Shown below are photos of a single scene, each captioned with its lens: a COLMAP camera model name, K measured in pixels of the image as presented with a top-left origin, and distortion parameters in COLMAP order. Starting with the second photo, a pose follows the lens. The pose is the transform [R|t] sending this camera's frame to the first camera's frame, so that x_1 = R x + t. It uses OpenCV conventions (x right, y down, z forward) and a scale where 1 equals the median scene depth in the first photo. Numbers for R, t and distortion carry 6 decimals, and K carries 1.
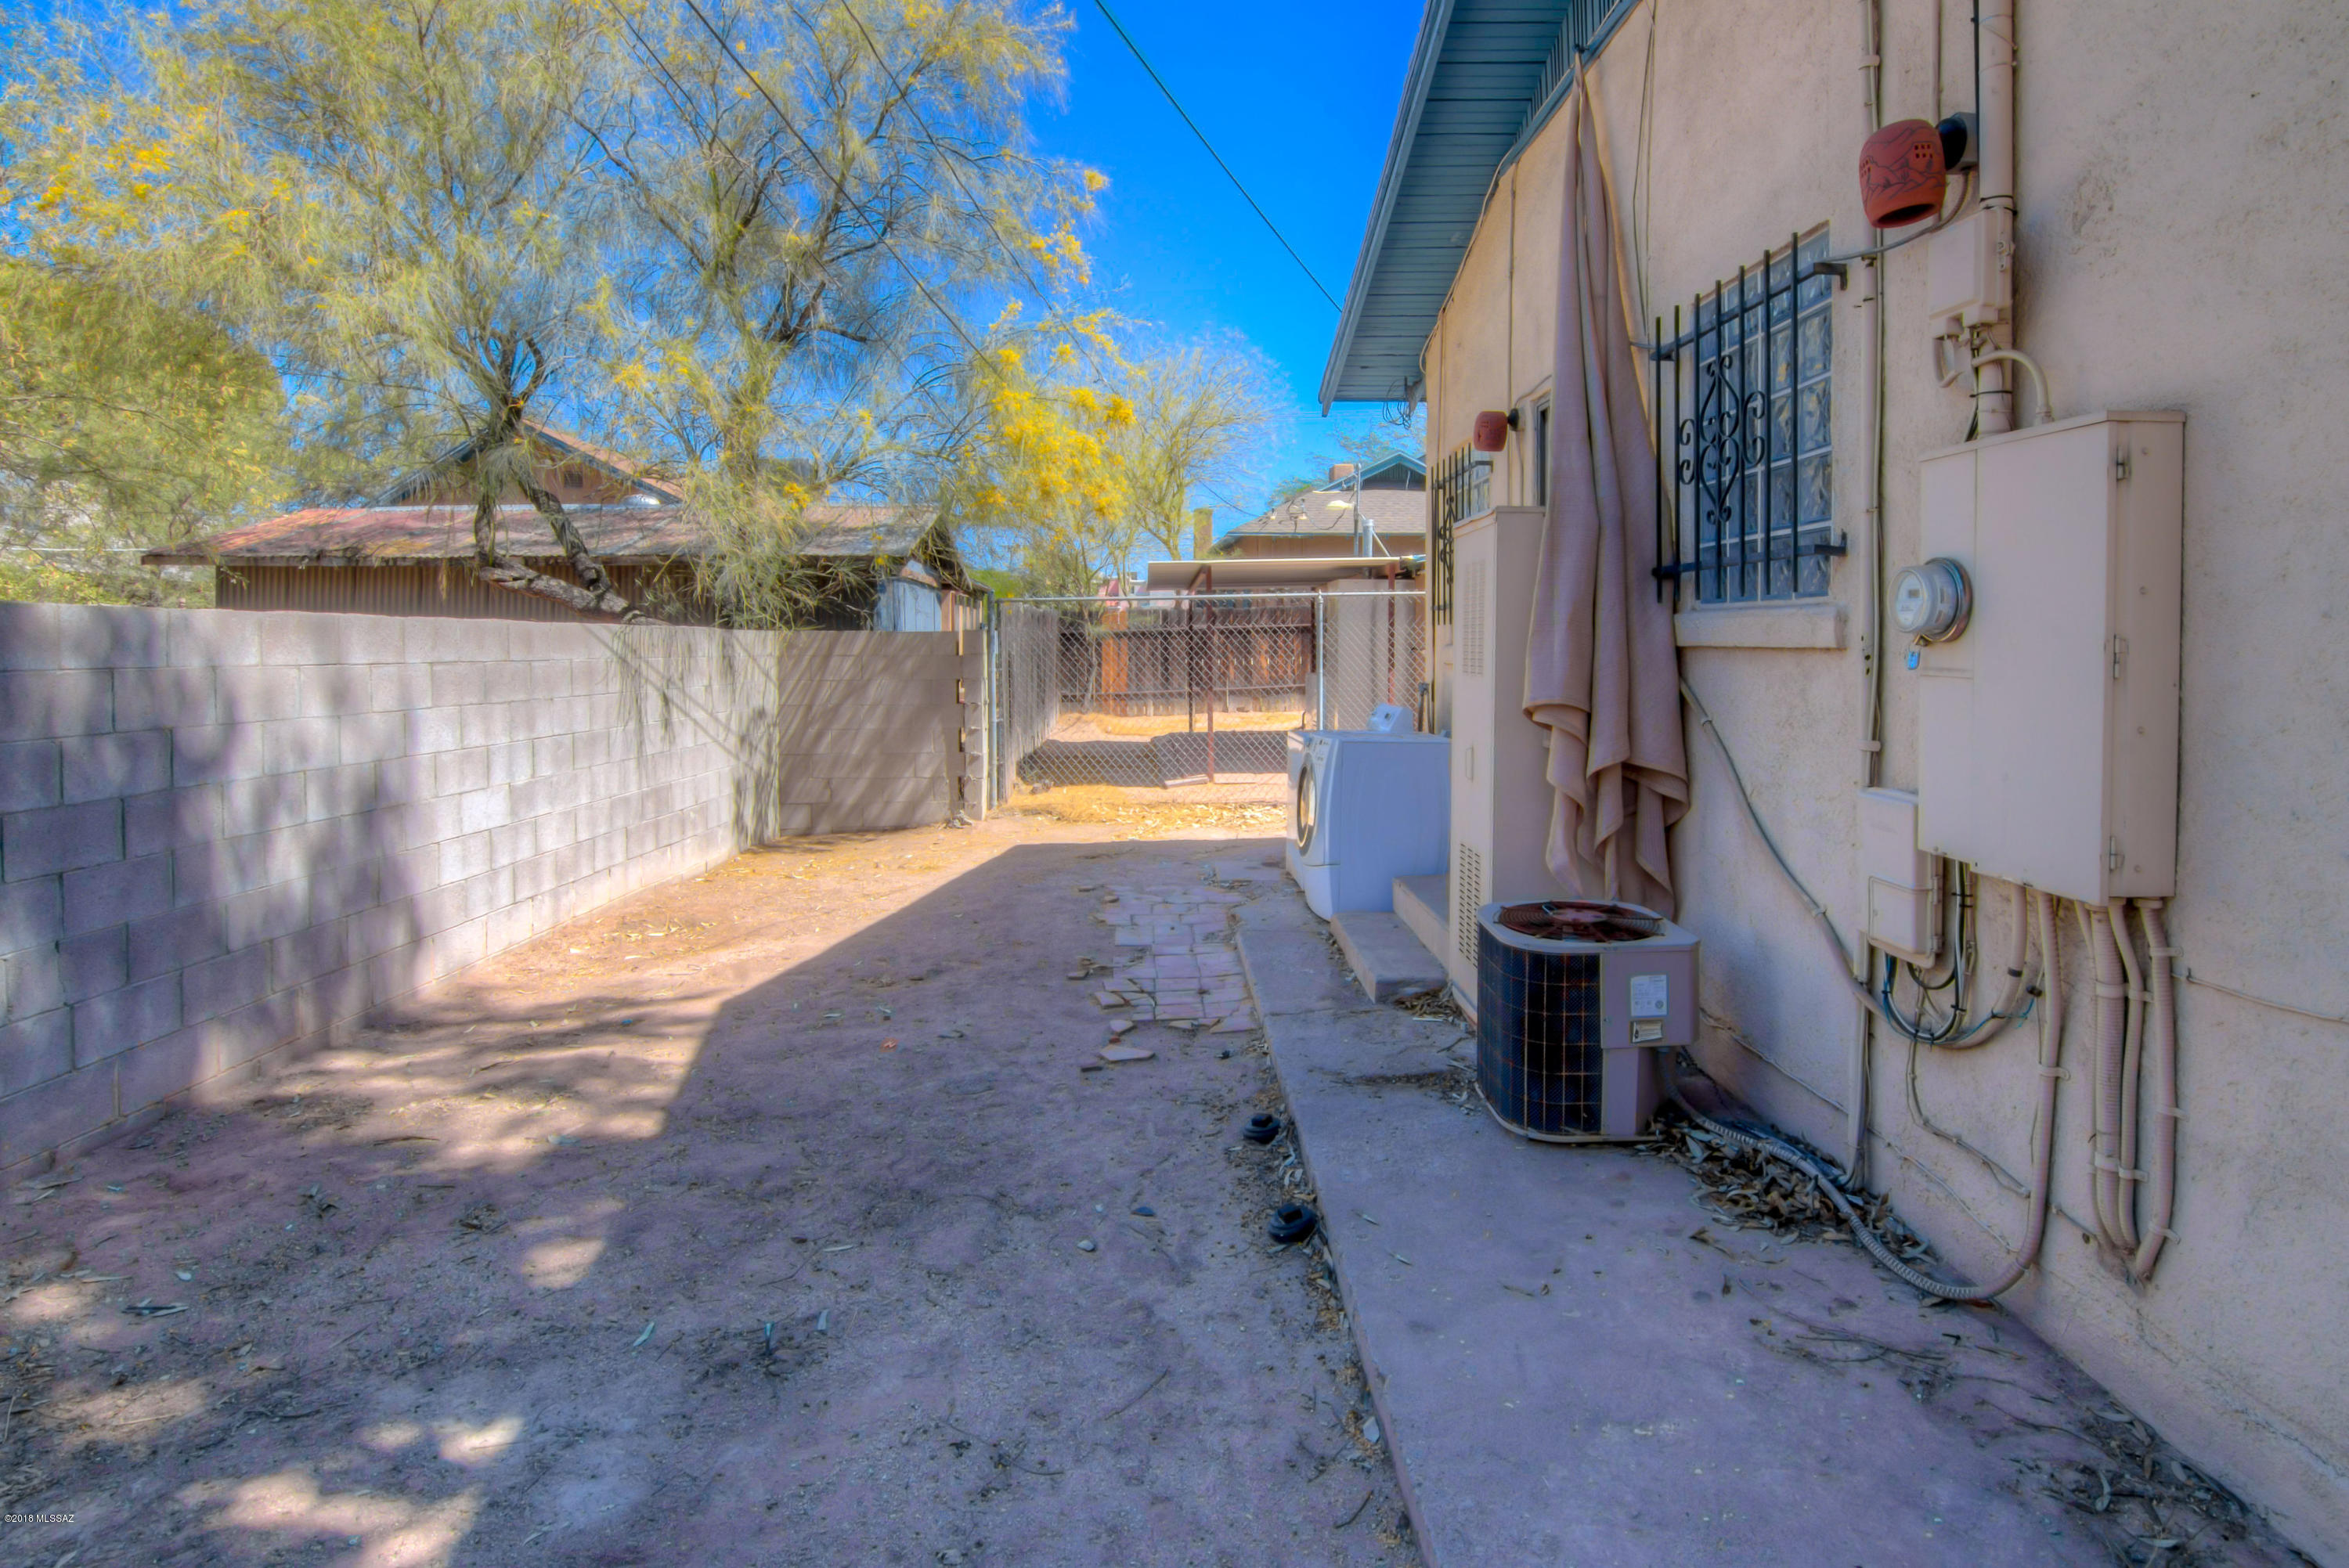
lens RADIAL K [[1259.8, 0, 1217.7], [0, 1259.8, 671.7], [0, 0, 1]] dist [-0.003520, -0.008201]
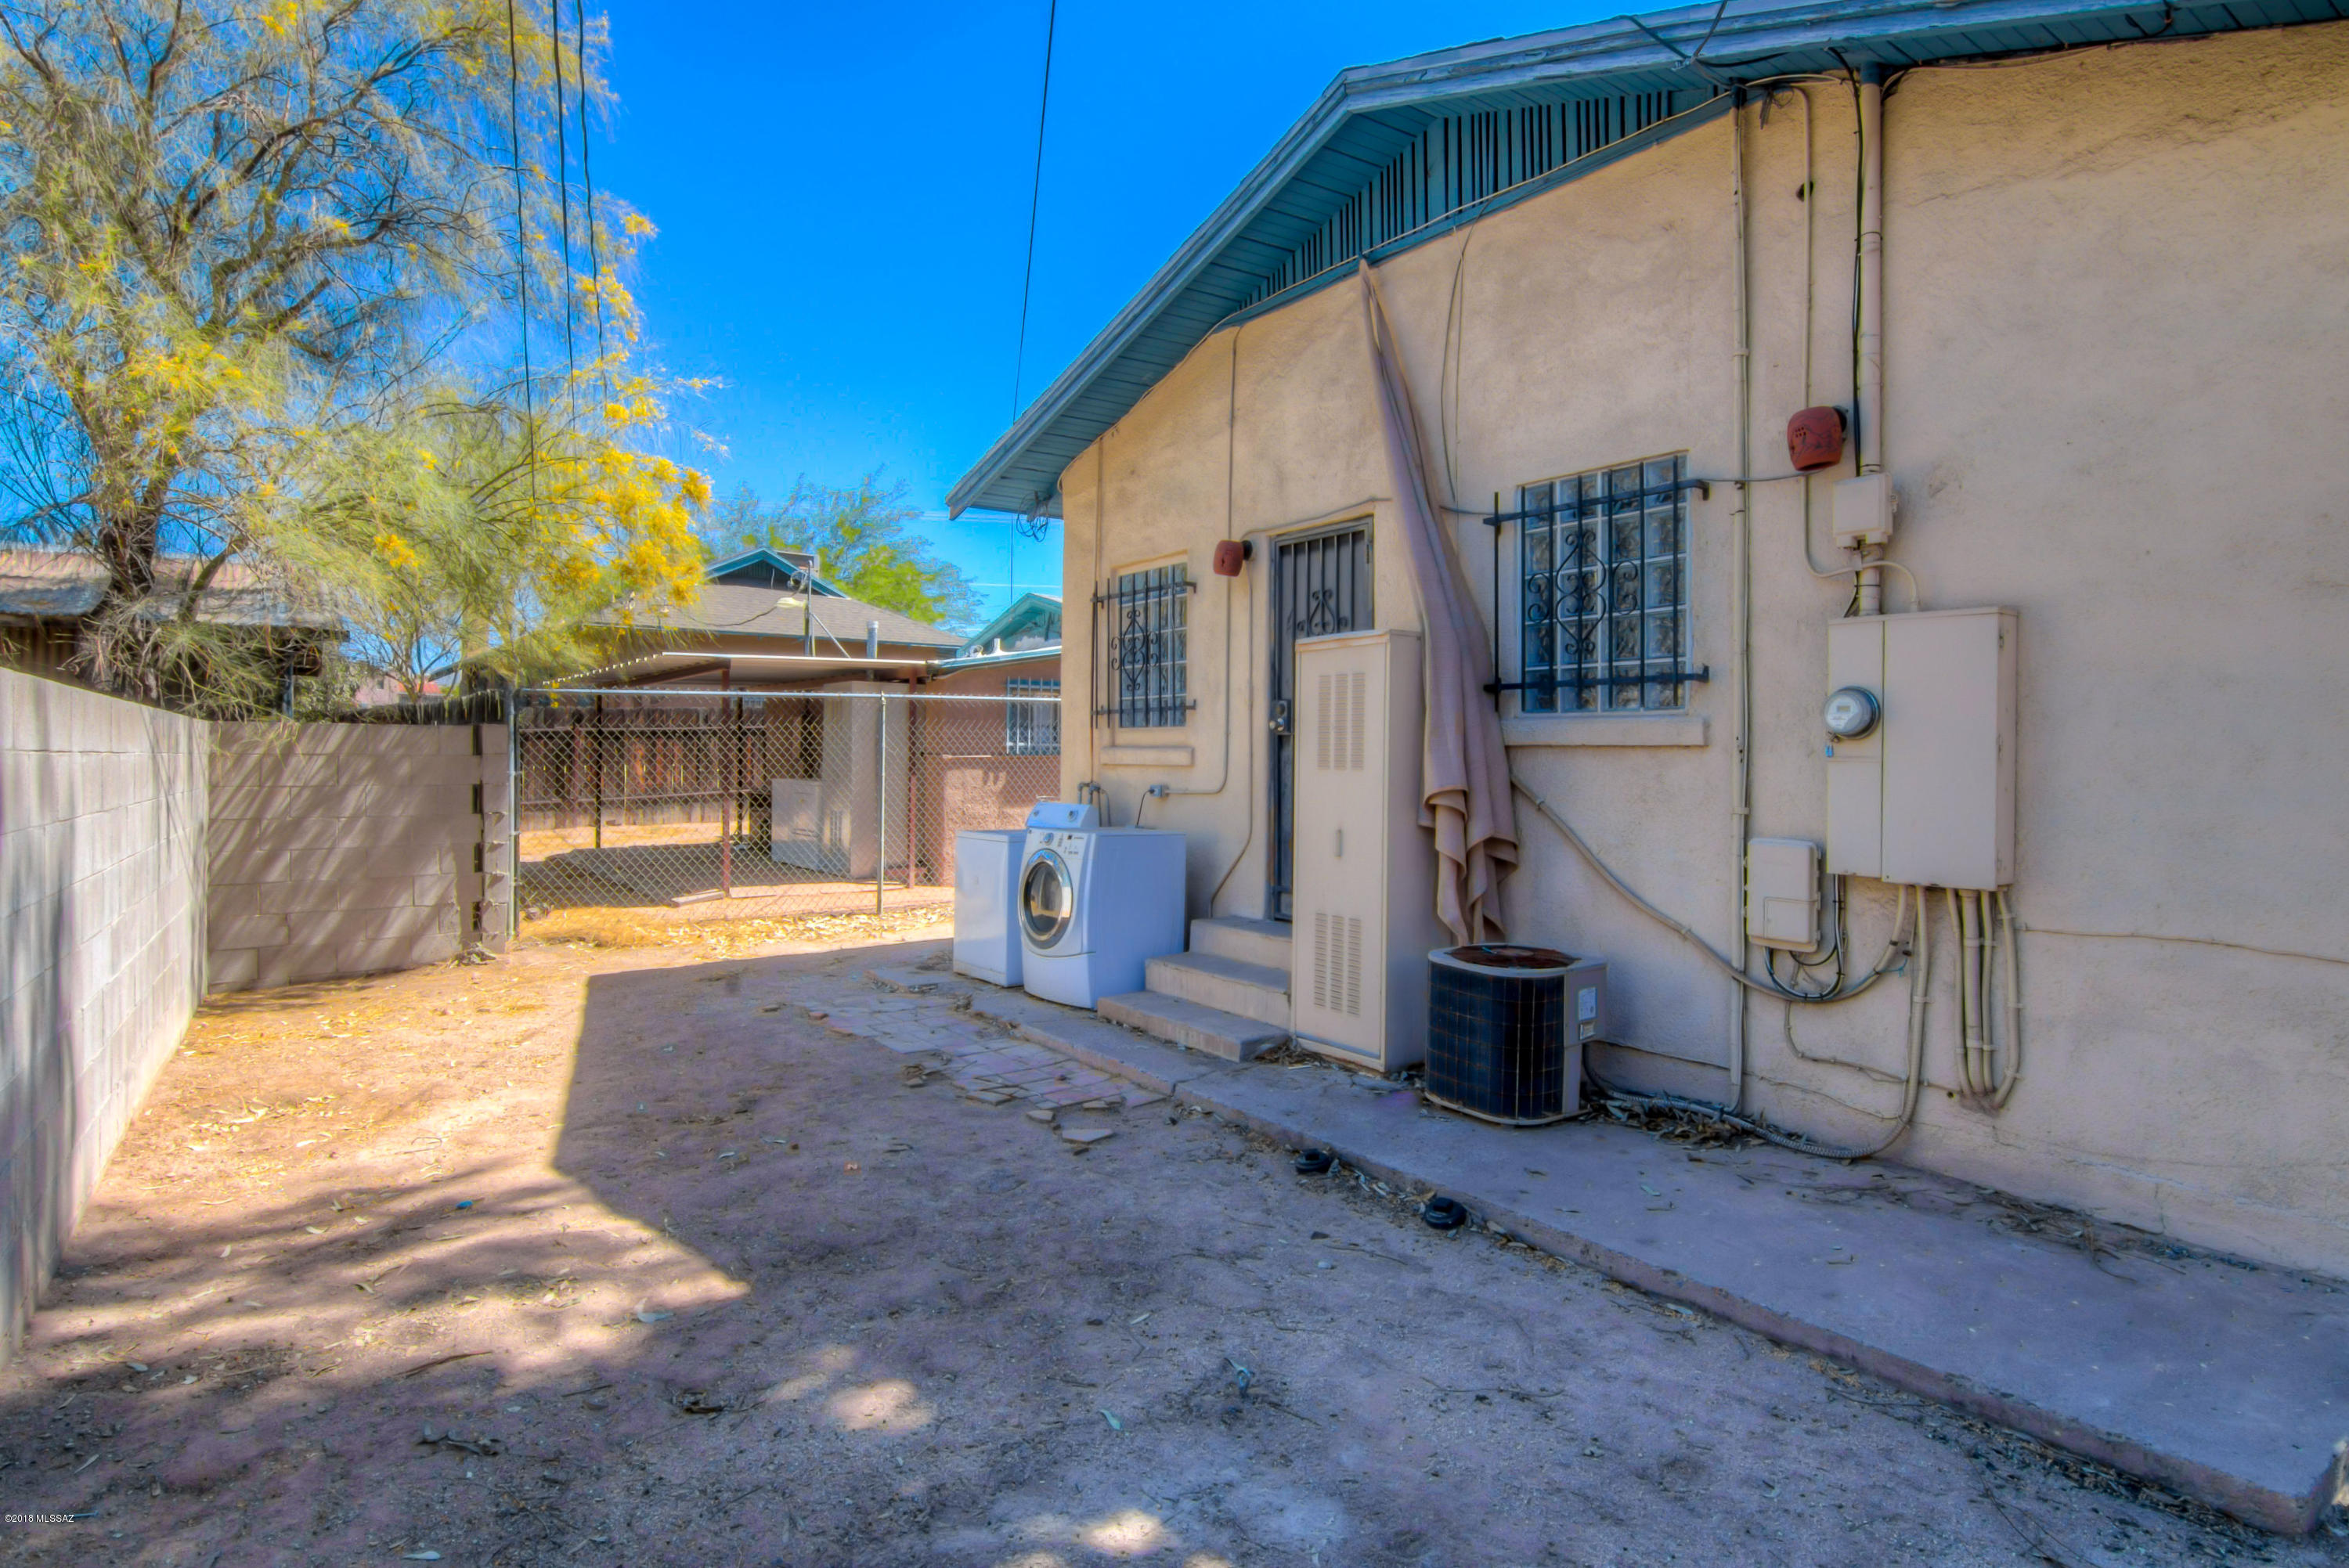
lens RADIAL K [[1259.8, 0, 1272.6], [0, 1259.8, 747.3], [0, 0, 1]] dist [-0.003520, -0.008201]
pose [[0.828867, 0.009751, 0.559361, -0.728720], [0.005423, 0.999661, -0.025462, 0.018069], [-0.559420, 0.024138, 0.828533, 0.072866]]
